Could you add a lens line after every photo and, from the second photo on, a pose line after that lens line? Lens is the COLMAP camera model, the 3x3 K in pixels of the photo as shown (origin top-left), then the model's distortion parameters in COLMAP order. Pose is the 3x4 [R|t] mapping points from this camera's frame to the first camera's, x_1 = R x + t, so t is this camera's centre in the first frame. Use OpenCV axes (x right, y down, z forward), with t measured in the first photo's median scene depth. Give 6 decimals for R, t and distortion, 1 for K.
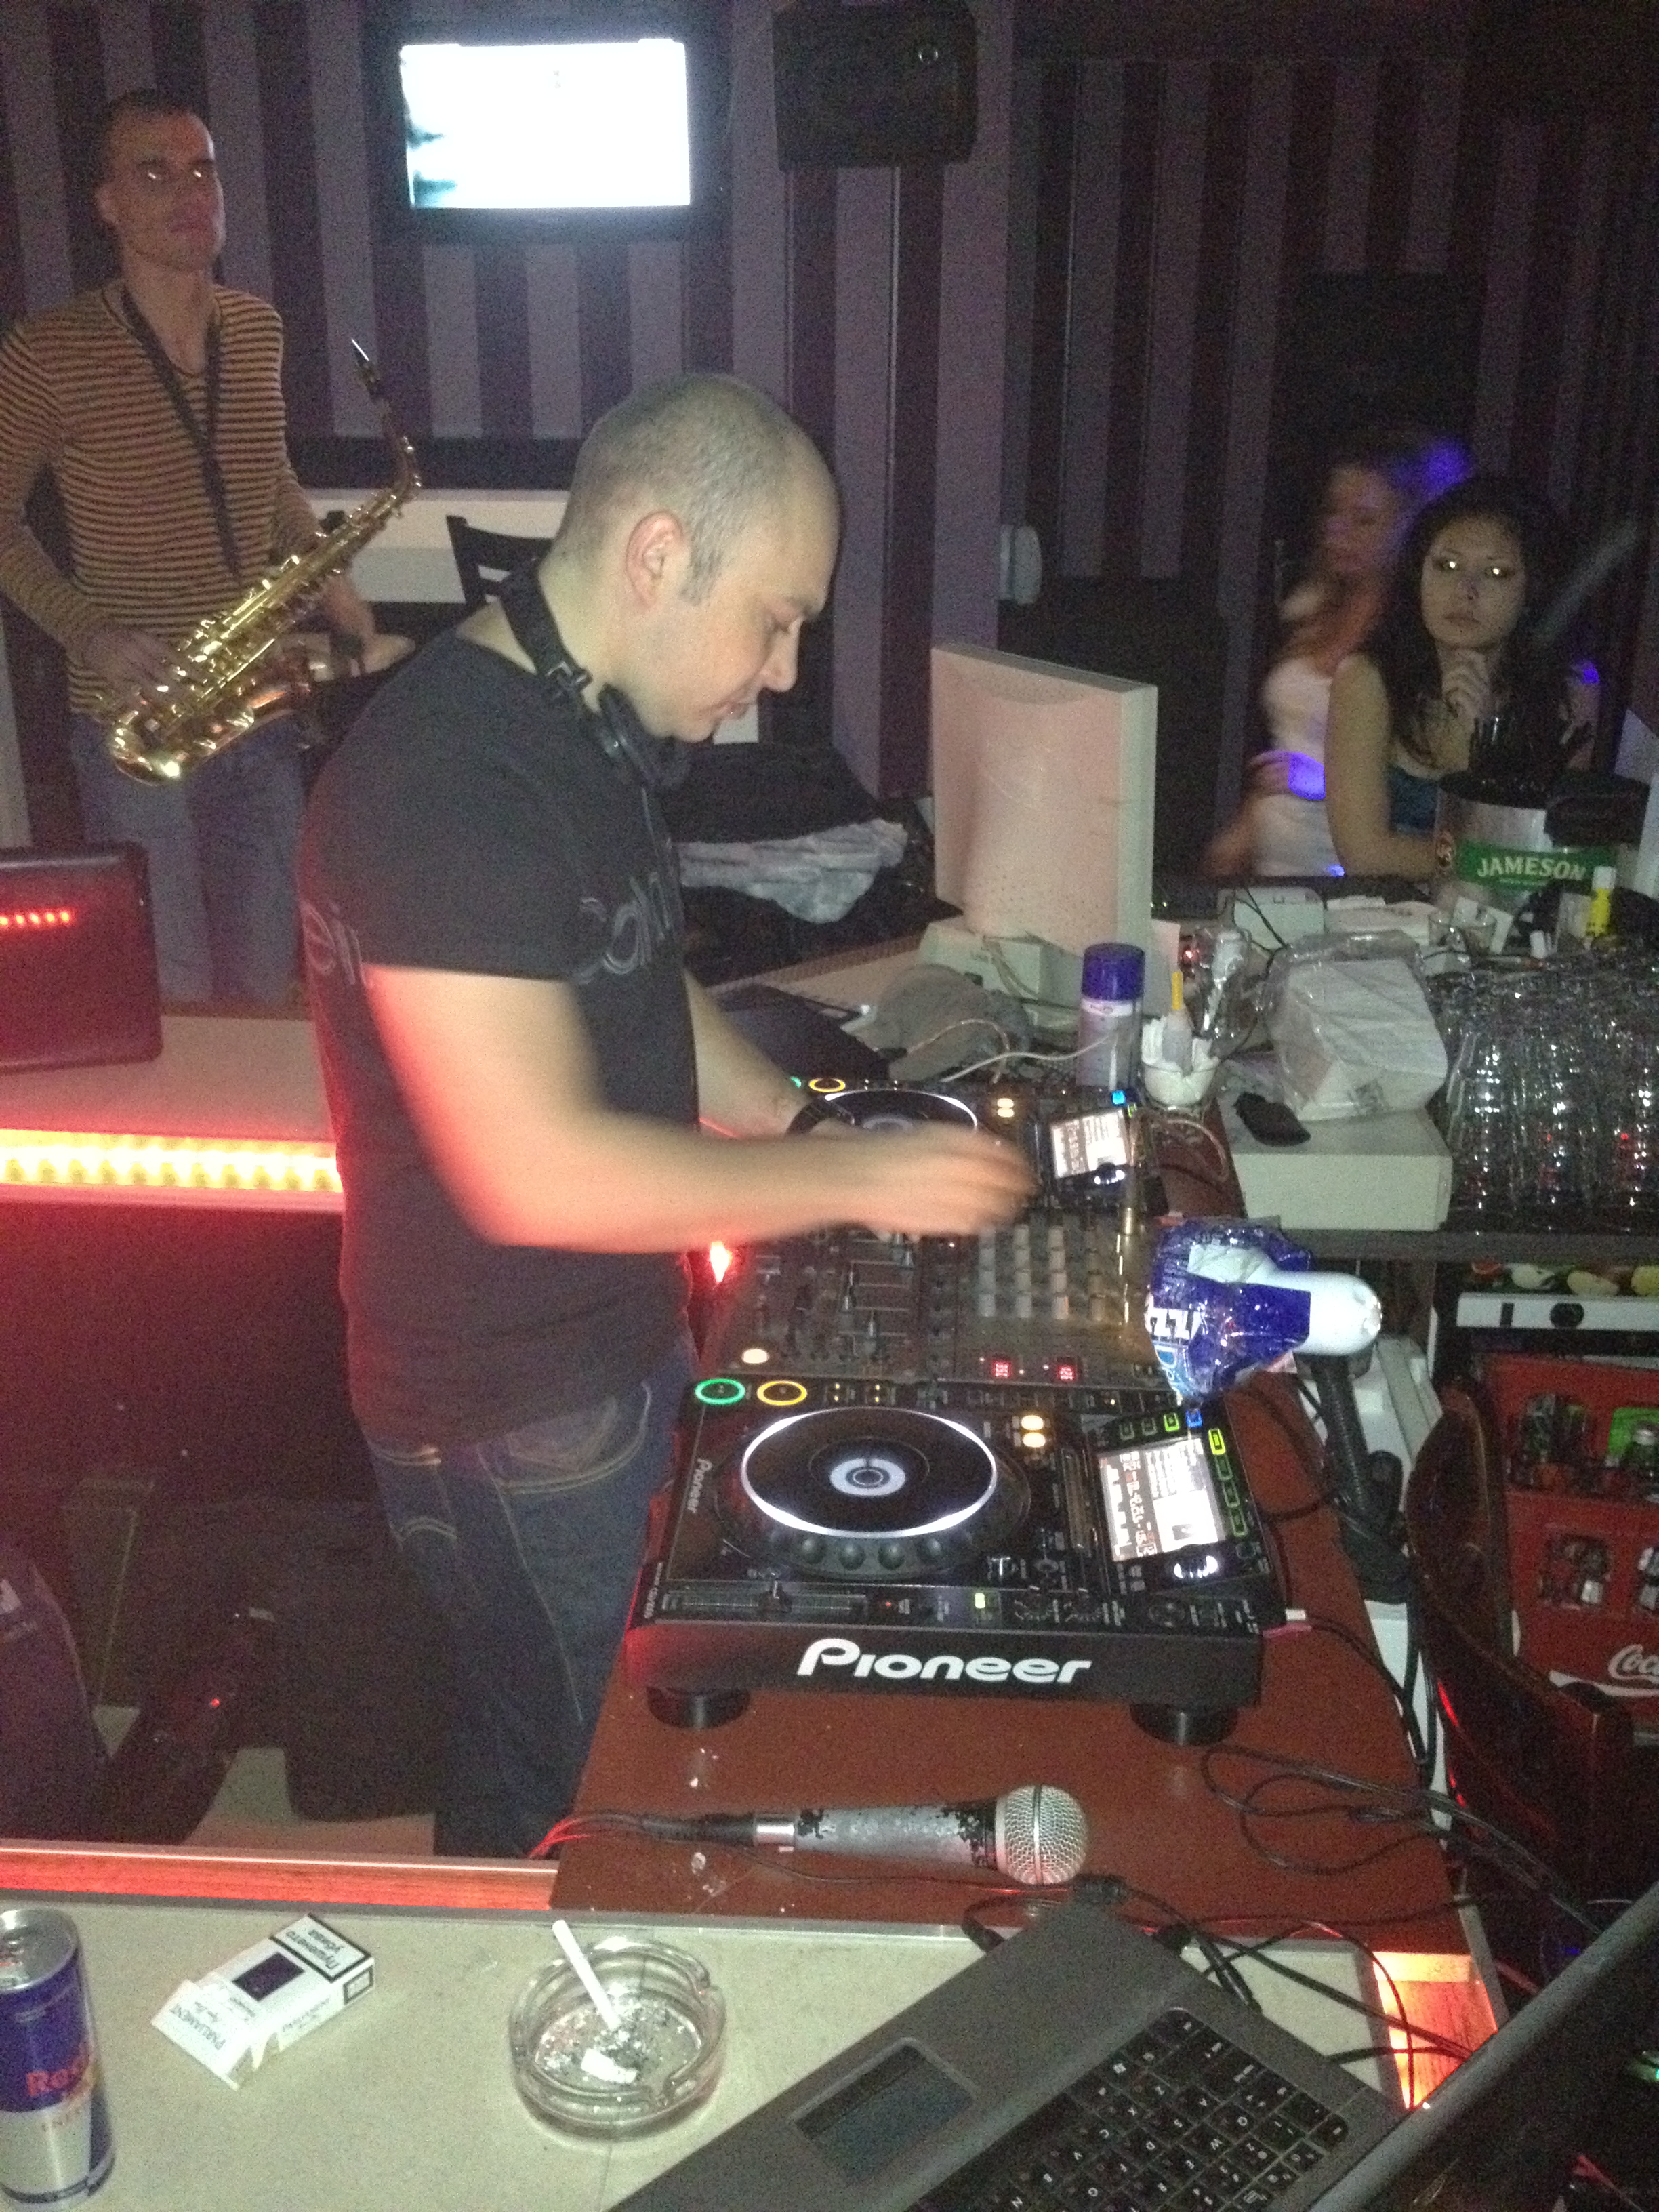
lens RADIAL K [[2063.0, 0, 816.6], [0, 2063.0, 1131.3], [0, 0, 1]] dist [0.217293, -0.534546]
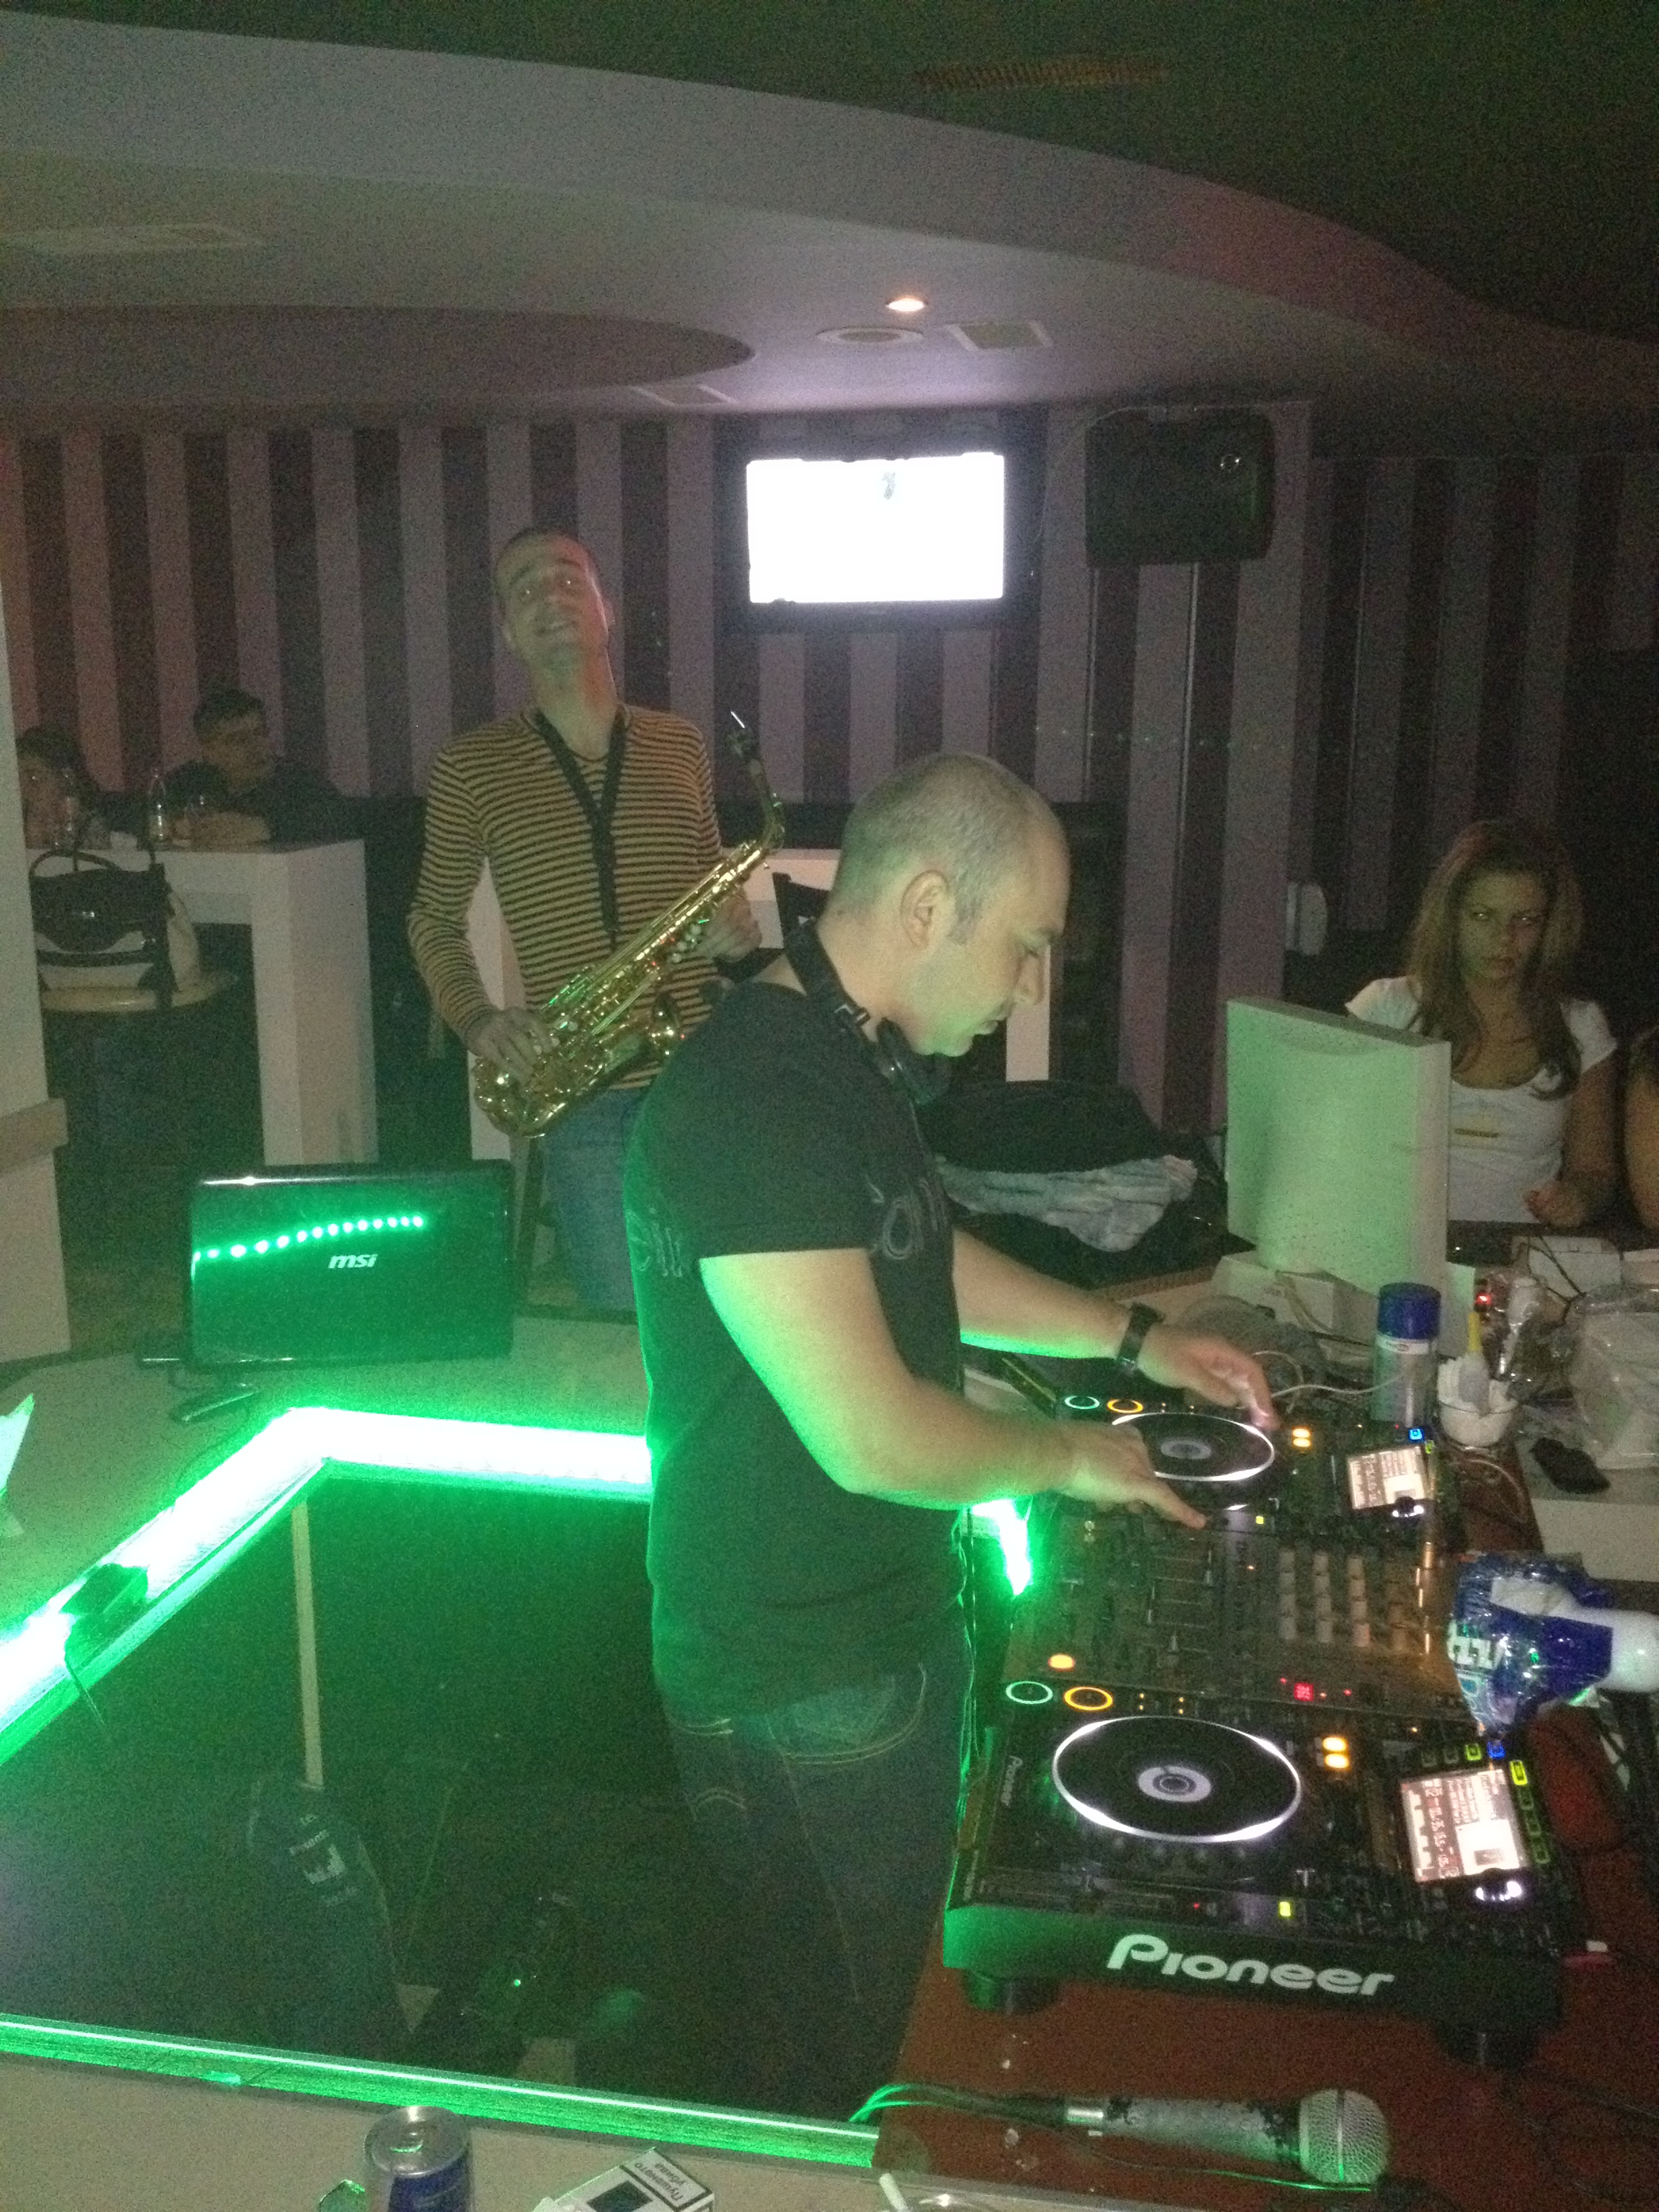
lens RADIAL K [[2063.0, 0, 816.6], [0, 2063.0, 1131.3], [0, 0, 1]] dist [0.217293, -0.534546]
pose [[0.991176, 0.029080, -0.129322, -0.023230], [-0.048717, 0.987275, -0.151378, 0.009306], [0.123275, 0.156342, 0.979980, -0.099366]]
